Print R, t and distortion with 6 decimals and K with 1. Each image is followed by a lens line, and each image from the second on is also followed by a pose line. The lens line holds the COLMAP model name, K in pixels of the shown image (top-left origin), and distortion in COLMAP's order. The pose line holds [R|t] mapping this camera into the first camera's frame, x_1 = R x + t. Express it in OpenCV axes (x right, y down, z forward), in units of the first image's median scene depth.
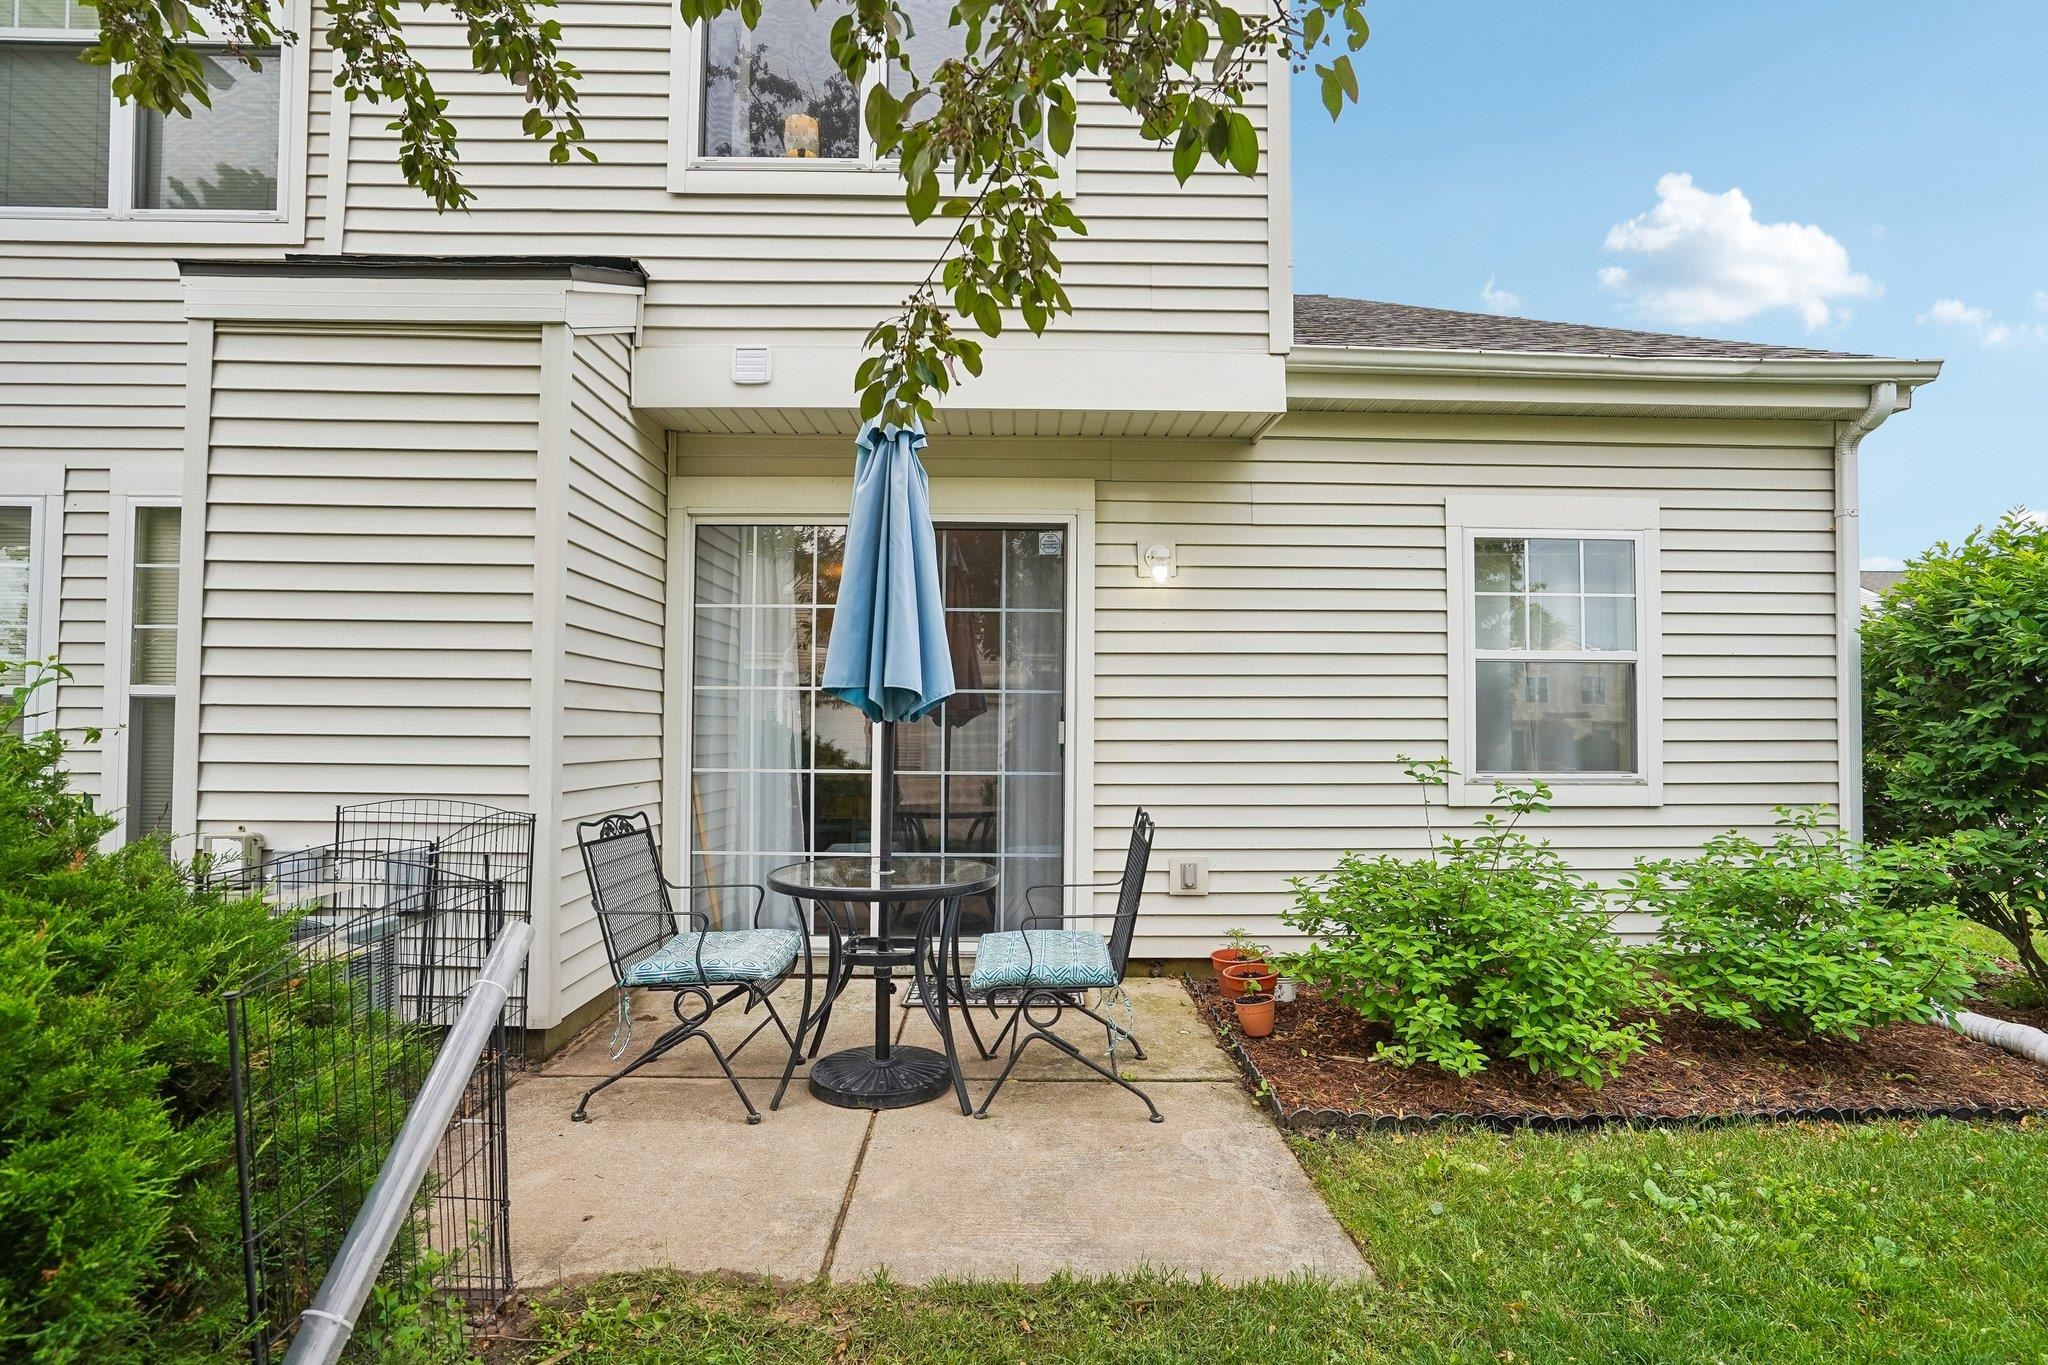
lens RADIAL K [[961.2, 0, 1031.7], [0, 961.2, 682.9], [0, 0, 1]] dist [-0.023161, 0.004796]
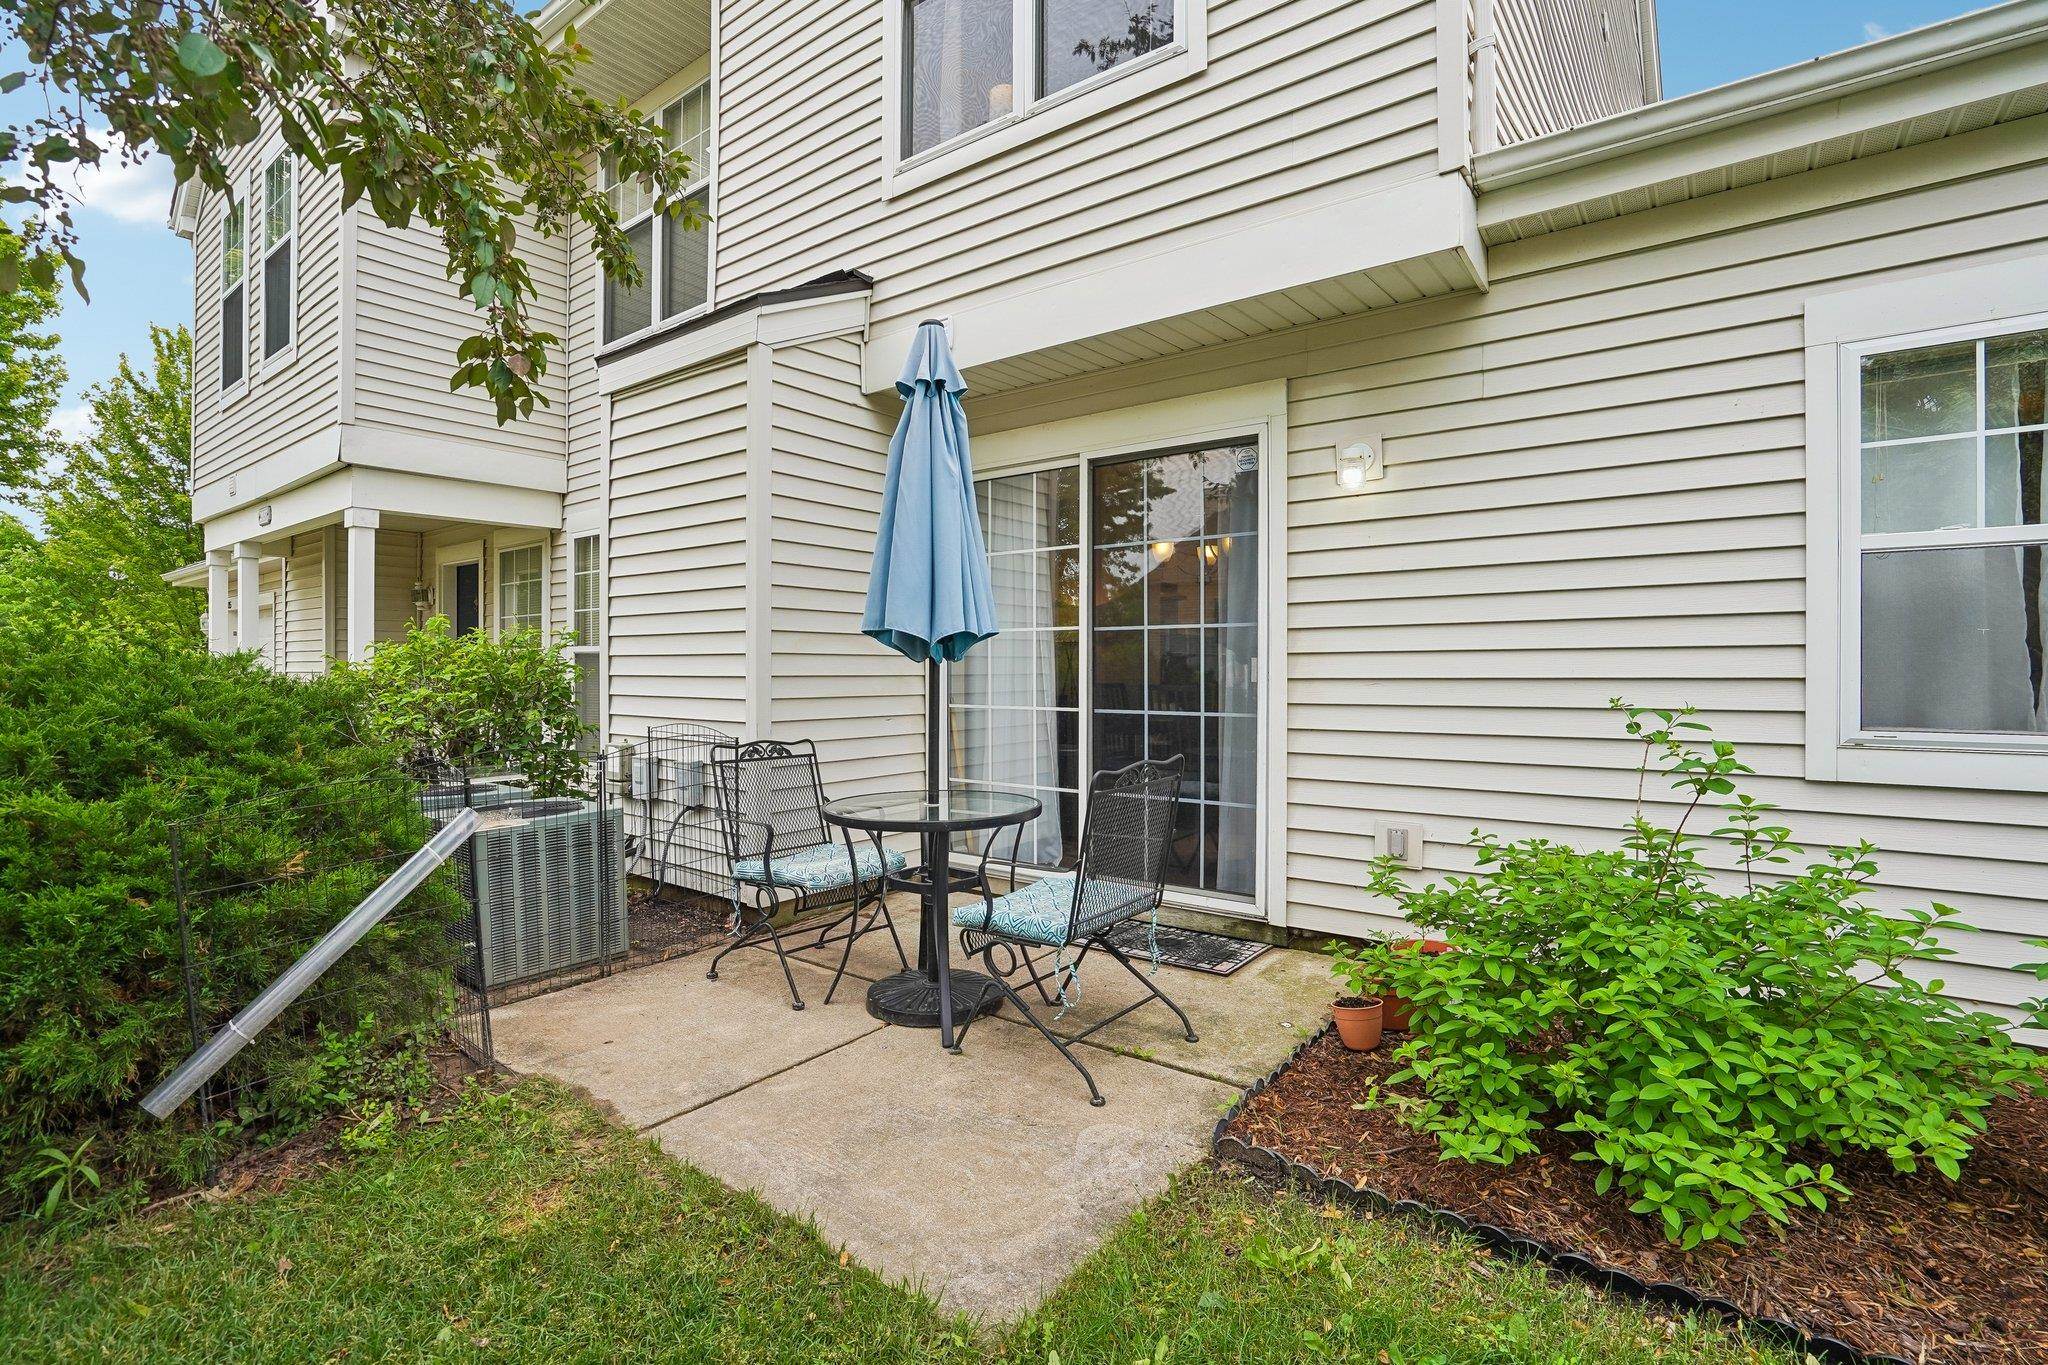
lens RADIAL K [[961.2, 0, 1048.4], [0, 961.2, 645.7], [0, 0, 1]] dist [-0.023161, 0.004796]
pose [[0.788175, -0.020505, -0.615110, 0.475643], [0.038235, 0.999146, 0.015686, 0.008437], [0.614263, -0.035882, 0.788286, 0.200724]]
